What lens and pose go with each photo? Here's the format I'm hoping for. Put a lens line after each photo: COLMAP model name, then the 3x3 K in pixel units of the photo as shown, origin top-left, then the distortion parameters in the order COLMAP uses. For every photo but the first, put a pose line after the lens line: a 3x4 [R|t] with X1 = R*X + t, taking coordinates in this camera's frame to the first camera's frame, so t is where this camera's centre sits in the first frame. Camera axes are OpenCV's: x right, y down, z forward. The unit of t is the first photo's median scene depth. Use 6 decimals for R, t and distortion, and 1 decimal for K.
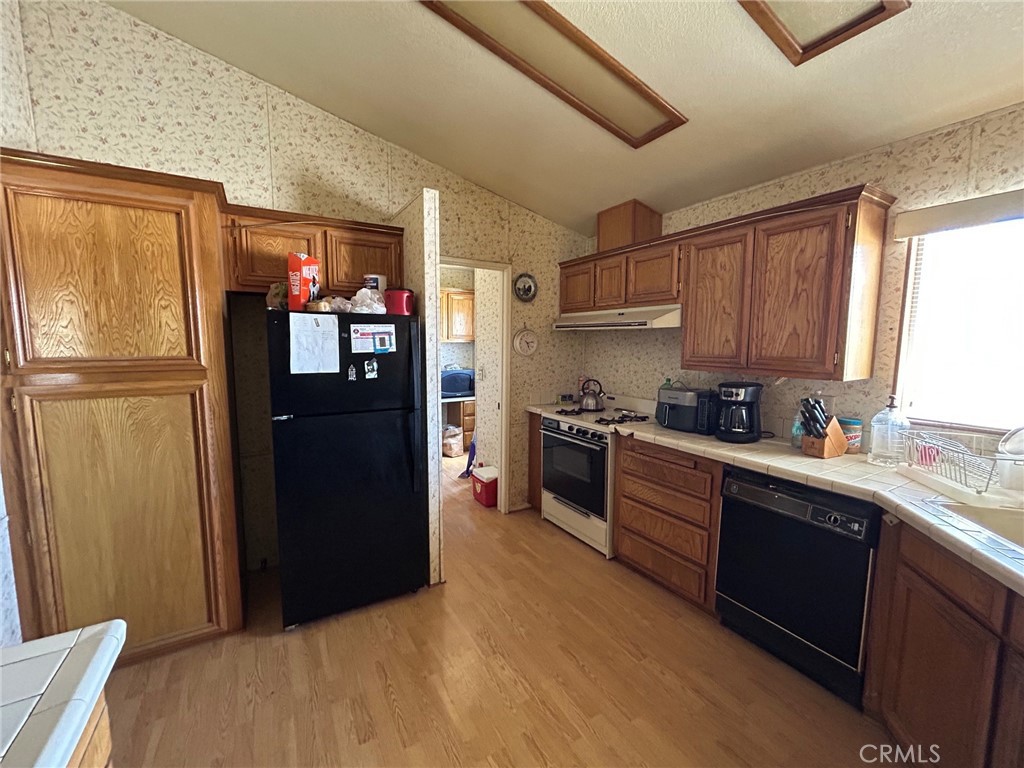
lens RADIAL K [[417.0, 0, 512.0], [0, 417.0, 384.0], [0, 0, 1]] dist [0.000752, -0.000085]
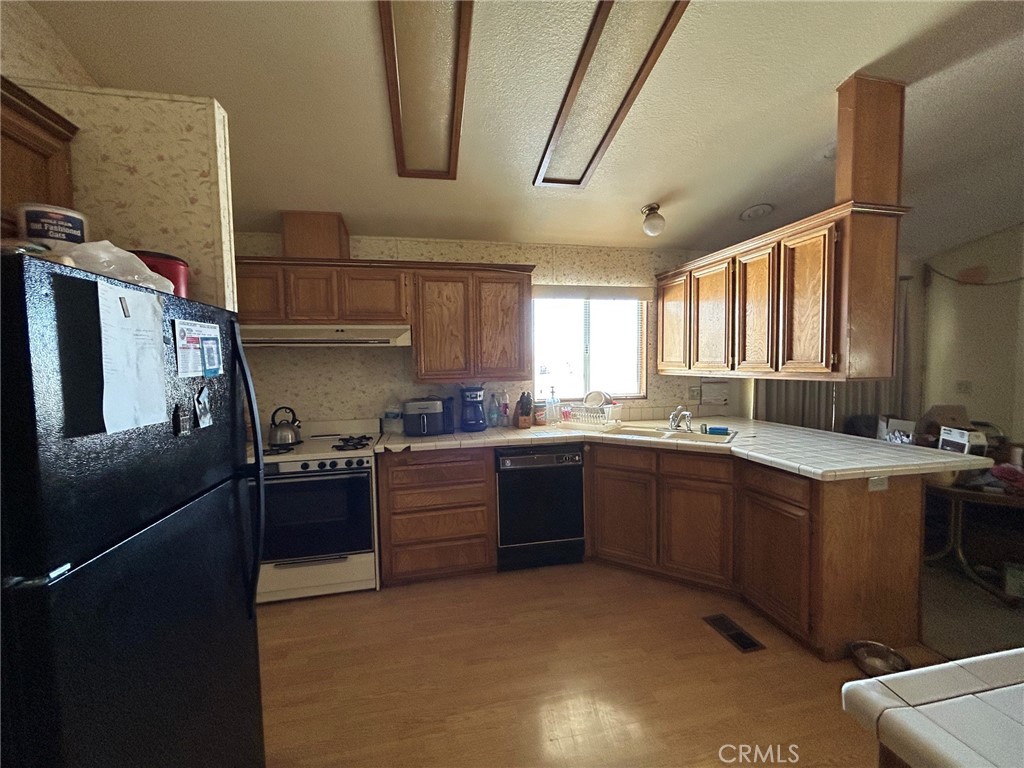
lens RADIAL K [[417.0, 0, 512.0], [0, 417.0, 384.0], [0, 0, 1]] dist [0.000752, -0.000085]
pose [[0.322954, -0.058322, 0.944616, -0.597996], [0.116818, 0.992923, 0.021366, -0.028571], [-0.939177, 0.103448, 0.327482, 0.411103]]
